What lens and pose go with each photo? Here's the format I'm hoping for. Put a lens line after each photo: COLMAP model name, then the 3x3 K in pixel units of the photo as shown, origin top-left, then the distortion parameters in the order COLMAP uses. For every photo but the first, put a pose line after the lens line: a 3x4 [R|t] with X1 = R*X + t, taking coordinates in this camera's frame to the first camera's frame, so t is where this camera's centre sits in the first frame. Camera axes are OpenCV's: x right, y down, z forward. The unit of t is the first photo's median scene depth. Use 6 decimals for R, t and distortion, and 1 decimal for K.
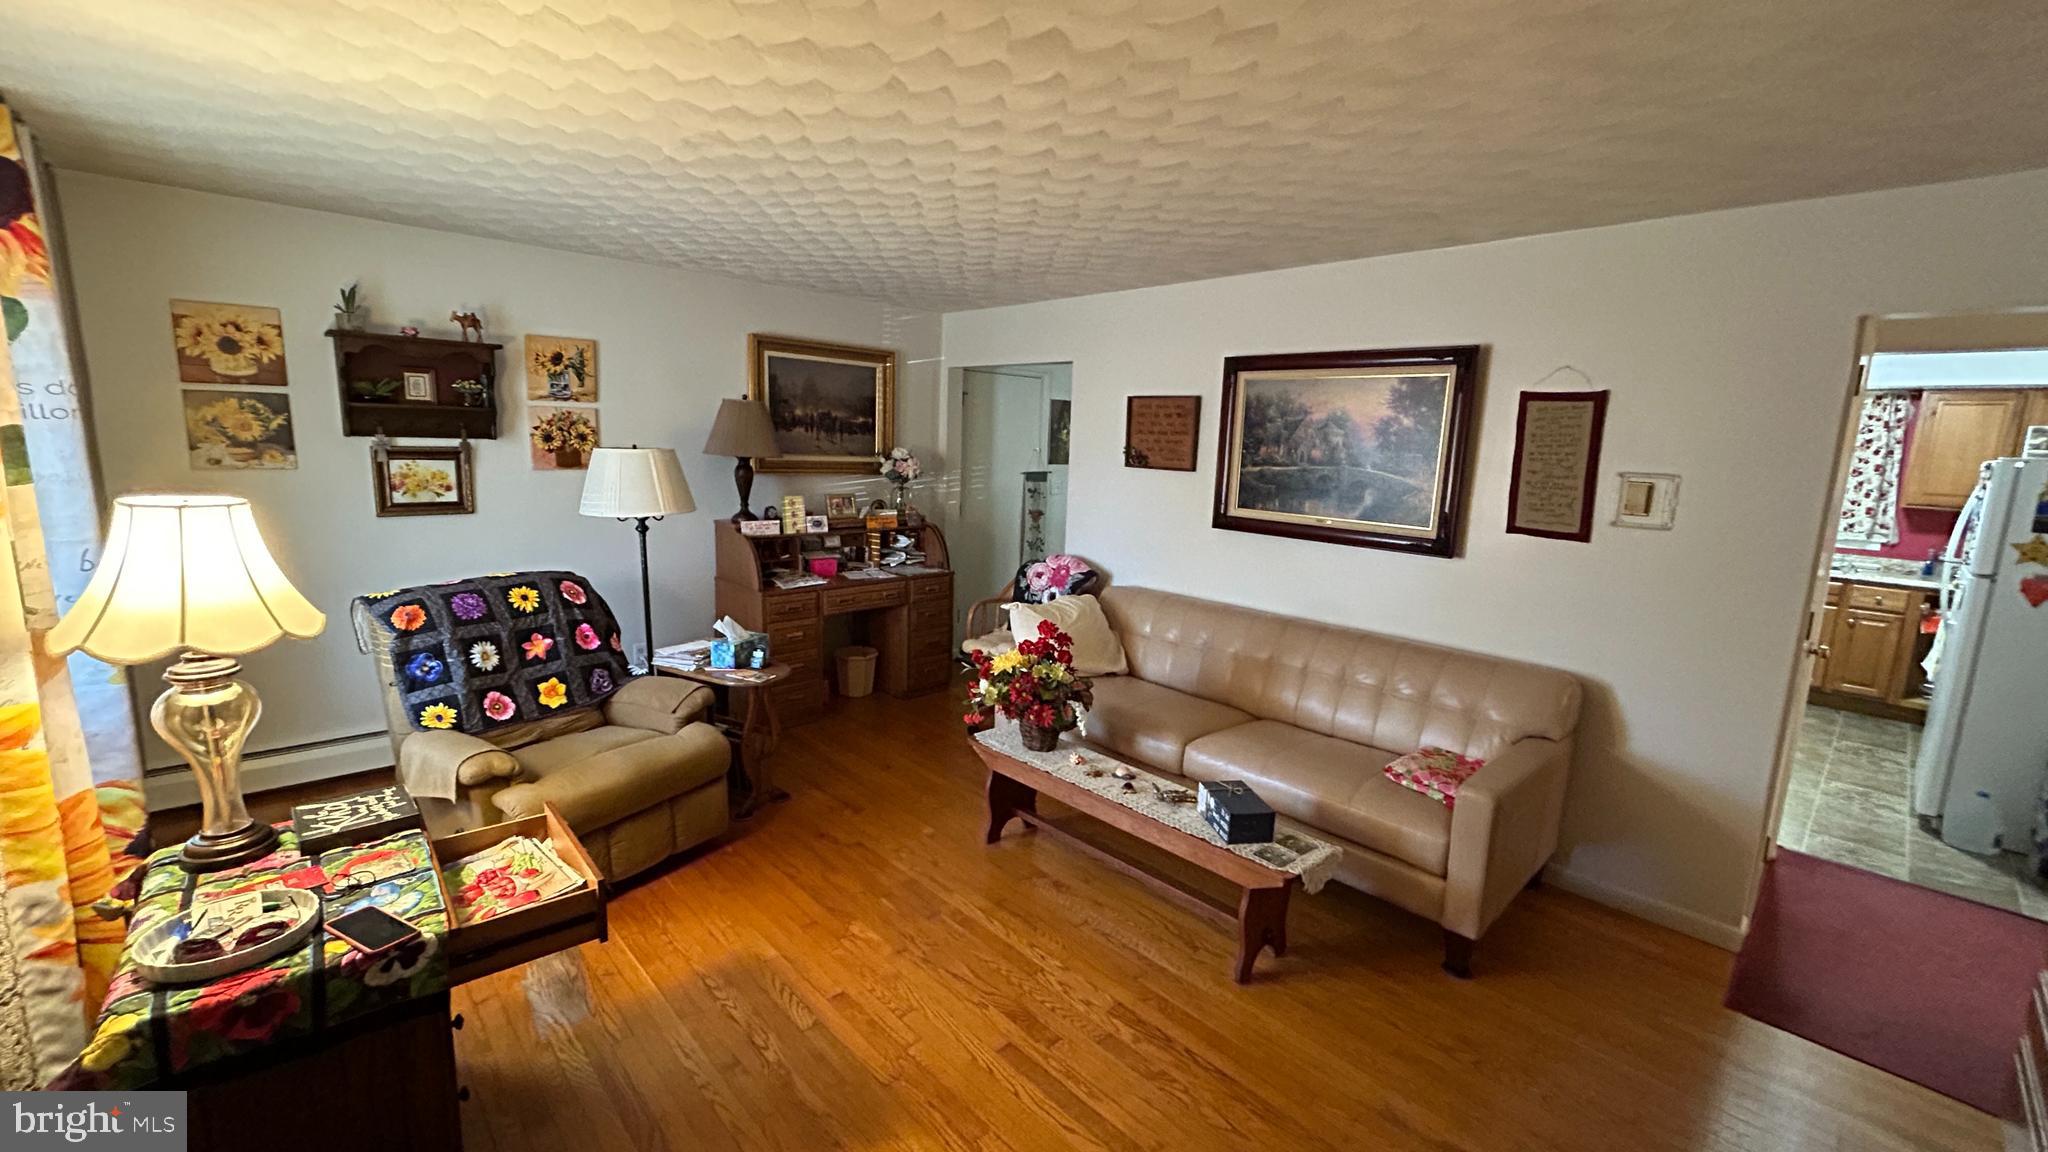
lens RADIAL K [[828.6, 0, 1025.4], [0, 828.6, 577.8], [0, 0, 1]] dist [0.000276, -0.000642]
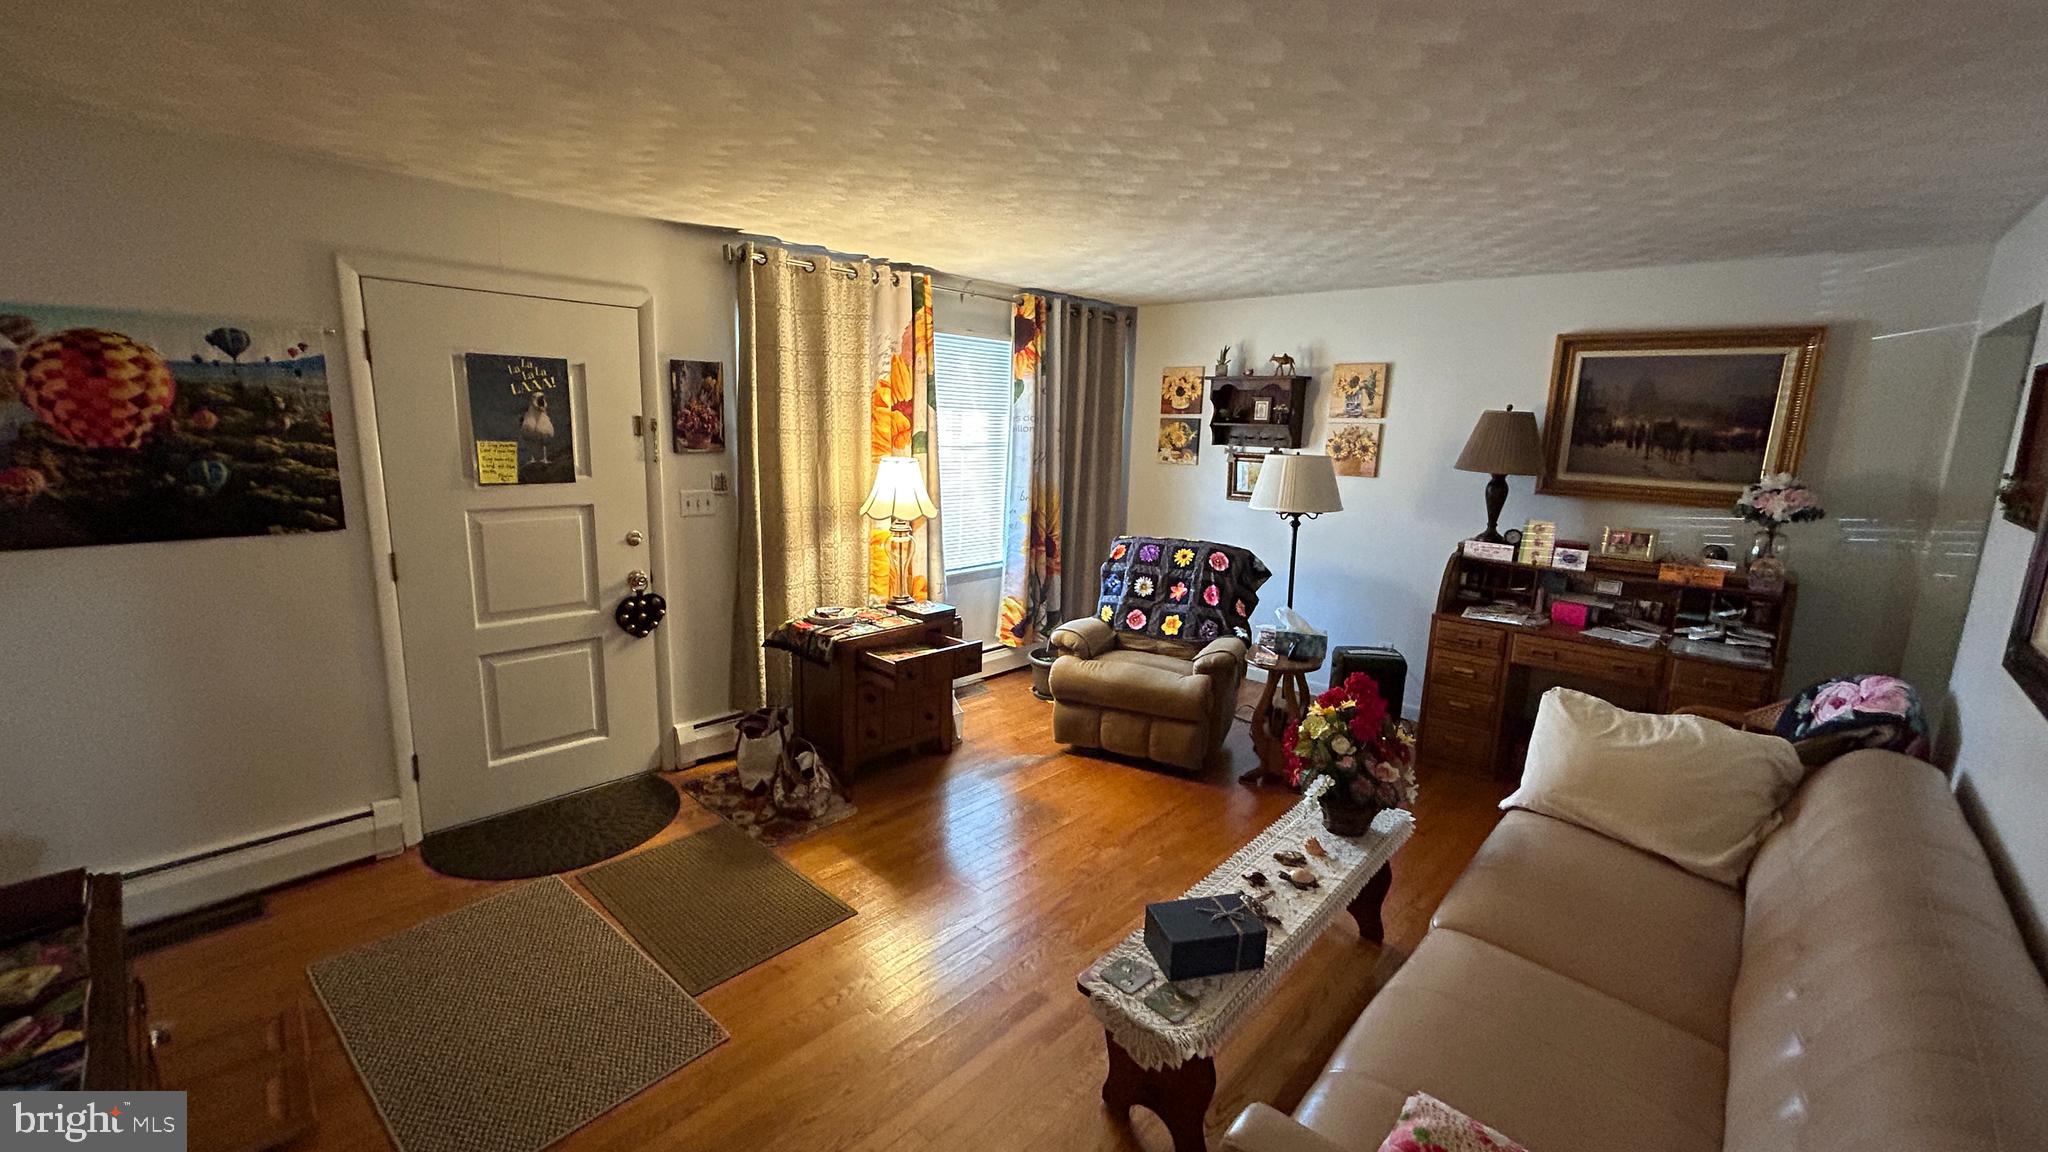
lens RADIAL K [[828.6, 0, 1025.4], [0, 828.6, 577.8], [0, 0, 1]] dist [0.000276, -0.000642]
pose [[0.073059, 0.155406, -0.985145, 0.609206], [-0.195366, 0.970878, 0.138667, -0.065674], [0.978005, 0.182333, 0.101293, 0.471807]]
